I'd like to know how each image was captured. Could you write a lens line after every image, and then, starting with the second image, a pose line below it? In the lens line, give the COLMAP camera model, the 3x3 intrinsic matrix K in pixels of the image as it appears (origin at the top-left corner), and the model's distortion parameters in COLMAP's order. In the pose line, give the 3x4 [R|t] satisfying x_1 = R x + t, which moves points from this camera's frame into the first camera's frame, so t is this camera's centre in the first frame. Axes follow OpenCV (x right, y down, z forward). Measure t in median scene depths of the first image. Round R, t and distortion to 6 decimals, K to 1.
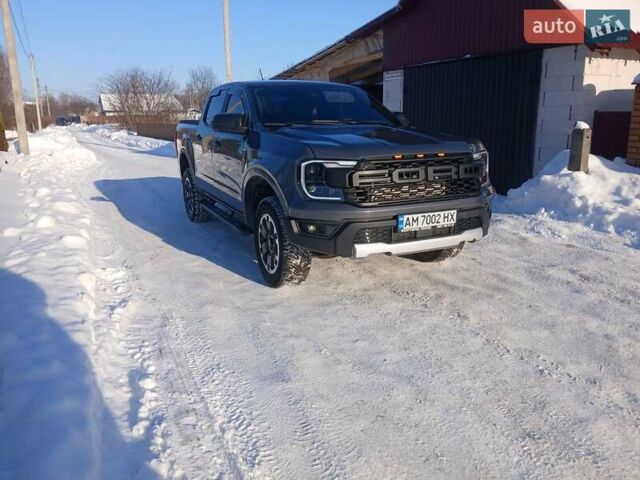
lens RADIAL K [[508.7, 0, 320.0], [0, 508.7, 240.0], [0, 0, 1]] dist [0.068830, -0.146975]
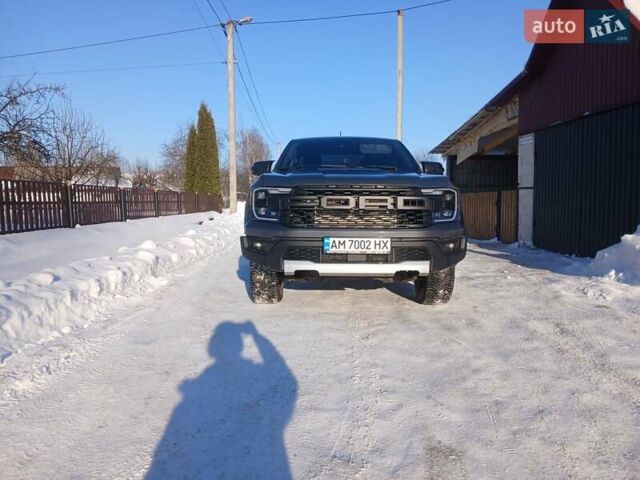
lens RADIAL K [[508.7, 0, 320.0], [0, 508.7, 240.0], [0, 0, 1]] dist [0.068830, -0.146975]
pose [[0.892874, 0.051057, -0.447404, 0.611810], [-0.121742, 0.983922, -0.130675, 0.097818], [0.433539, 0.171144, 0.884734, 0.026046]]
